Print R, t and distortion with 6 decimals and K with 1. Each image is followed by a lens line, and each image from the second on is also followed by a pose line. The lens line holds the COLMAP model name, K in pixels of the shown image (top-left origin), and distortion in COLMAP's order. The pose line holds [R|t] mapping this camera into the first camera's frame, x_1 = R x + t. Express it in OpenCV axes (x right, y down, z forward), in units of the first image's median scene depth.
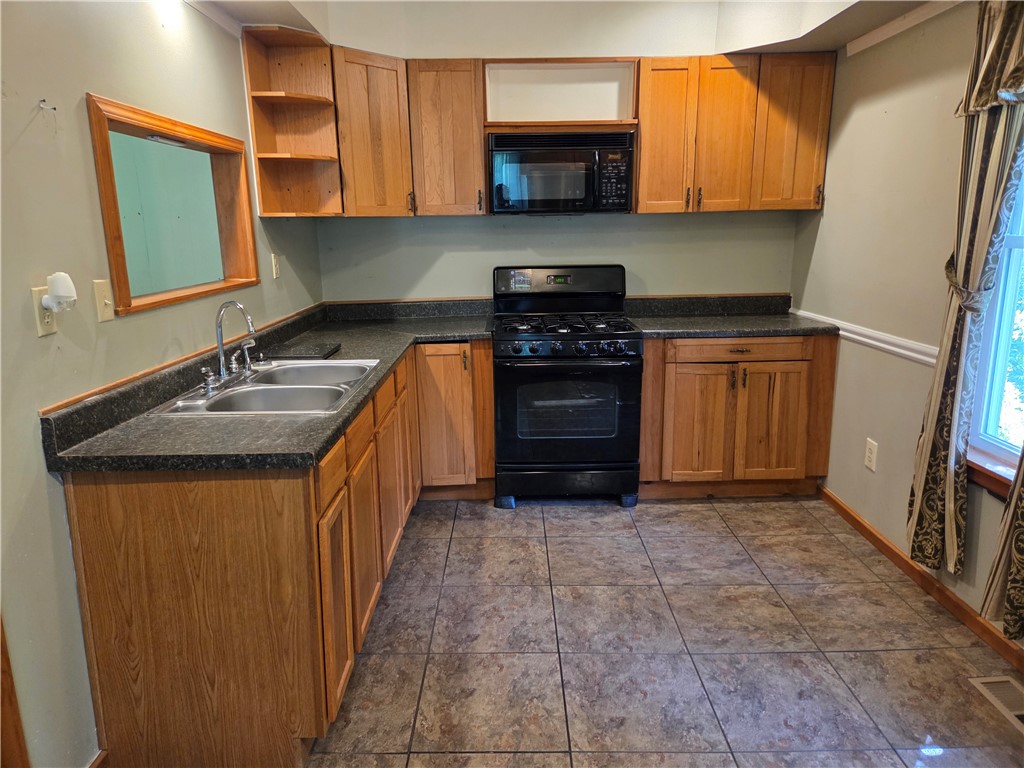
lens RADIAL K [[687.4, 0, 529.9], [0, 687.4, 353.8], [0, 0, 1]] dist [0.069672, -0.049922]
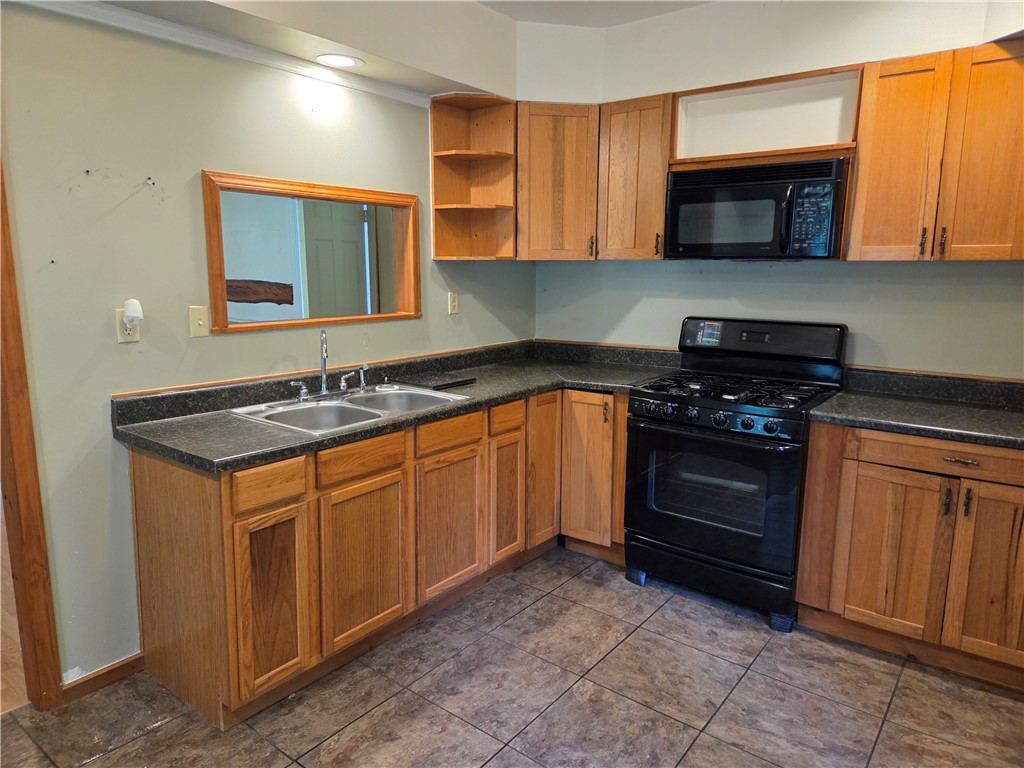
lens RADIAL K [[687.4, 0, 499.0], [0, 687.4, 361.7], [0, 0, 1]] dist [0.069672, -0.049922]
pose [[0.785136, 0.109193, -0.609622, 0.354114], [-0.133885, 0.990984, 0.005070, -0.044448], [0.604679, 0.077638, 0.792676, 0.156065]]
